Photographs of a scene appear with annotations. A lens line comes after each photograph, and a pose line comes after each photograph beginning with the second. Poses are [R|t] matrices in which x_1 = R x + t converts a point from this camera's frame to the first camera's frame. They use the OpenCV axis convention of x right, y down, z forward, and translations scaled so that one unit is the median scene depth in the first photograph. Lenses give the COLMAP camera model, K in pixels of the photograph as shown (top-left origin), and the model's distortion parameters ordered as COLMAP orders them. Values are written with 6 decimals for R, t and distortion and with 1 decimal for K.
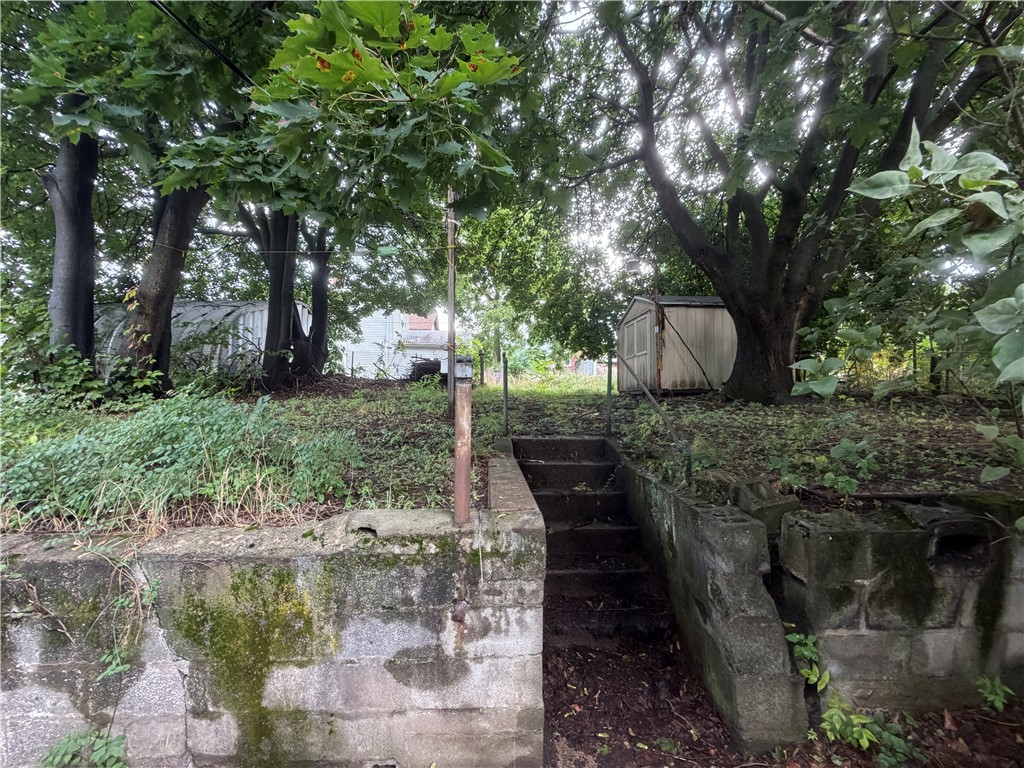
lens RADIAL K [[411.3, 0, 508.8], [0, 411.3, 384.0], [0, 0, 1]] dist [0.000478, 0.000002]
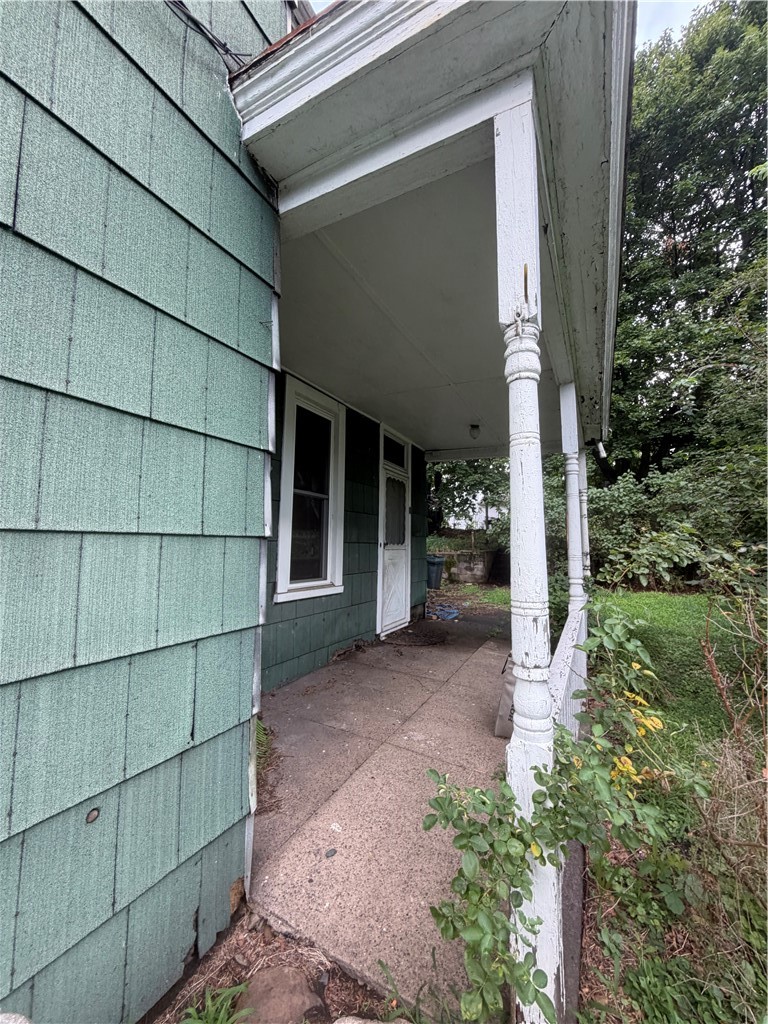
lens RADIAL K [[411.3, 0, 384.0], [0, 411.3, 512.0], [0, 0, 1]] dist [0.000478, 0.000002]
pose [[0.868264, -0.038093, -0.494638, 2.446682], [0.017366, 0.998770, -0.046434, -0.095213], [0.495799, 0.031727, 0.867858, -7.062569]]
